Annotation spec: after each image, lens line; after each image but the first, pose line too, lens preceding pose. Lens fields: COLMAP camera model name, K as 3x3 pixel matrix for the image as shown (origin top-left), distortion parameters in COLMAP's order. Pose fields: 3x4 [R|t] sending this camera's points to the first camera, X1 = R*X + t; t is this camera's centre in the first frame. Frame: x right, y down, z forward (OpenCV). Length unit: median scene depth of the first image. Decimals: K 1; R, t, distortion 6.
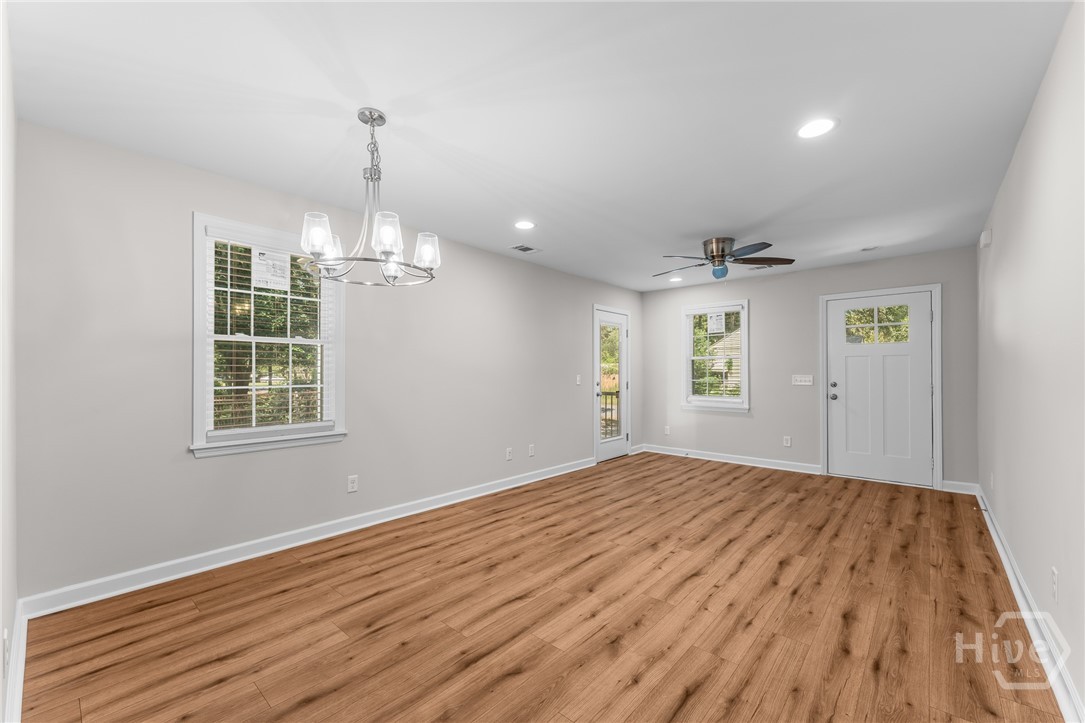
lens RADIAL K [[436.9, 0, 538.1], [0, 436.9, 370.1], [0, 0, 1]] dist [0.003146, -0.000902]
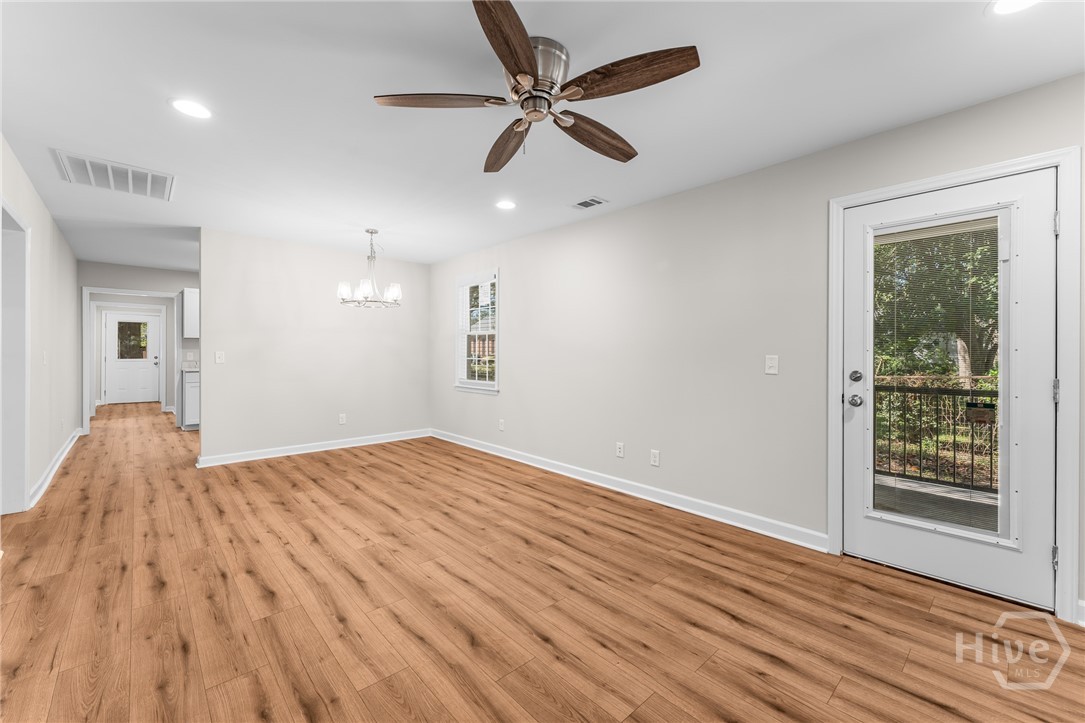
lens RADIAL K [[436.9, 0, 539.4], [0, 436.9, 352.9], [0, 0, 1]] dist [0.003146, -0.000902]
pose [[-0.095644, -0.000324, -0.995416, 1.230680], [0.001535, 0.999999, -0.000473, 0.015262], [0.995414, -0.001574, -0.095644, 1.484520]]
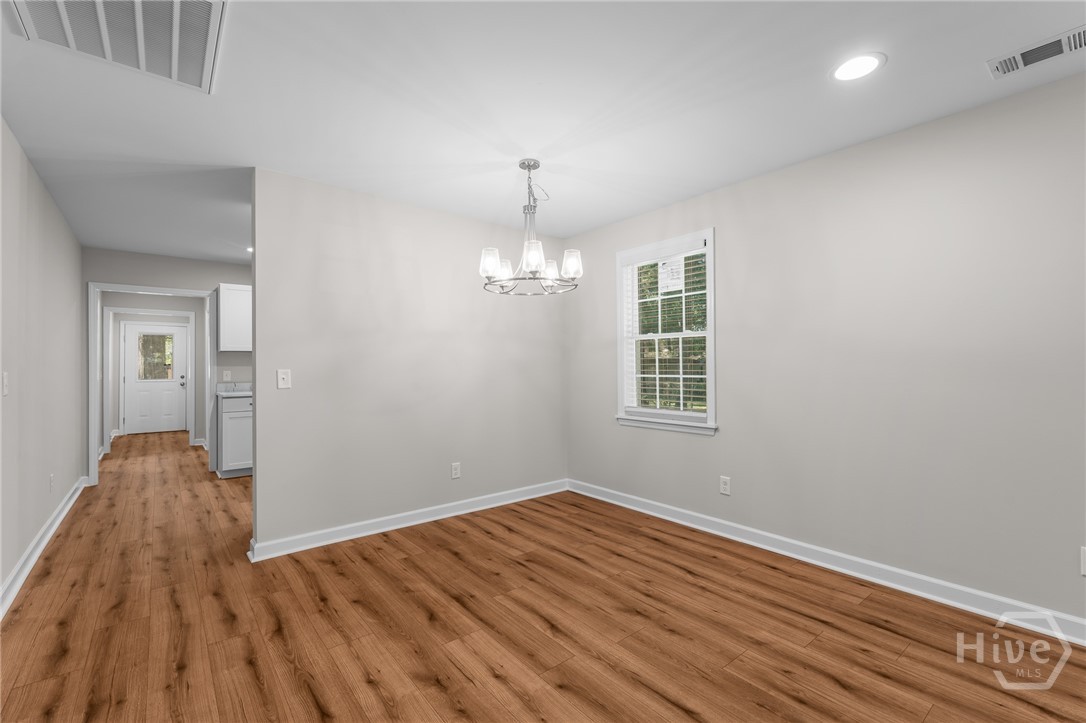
lens RADIAL K [[472.1, 0, 543.5], [0, 472.1, 359.9], [0, 0, 1]] dist [0.003669, -0.000973]
pose [[-0.160201, -0.013276, -0.986995, 0.712300], [0.012694, 0.999799, -0.015509, 0.010621], [0.987003, -0.015014, -0.160000, 0.919566]]
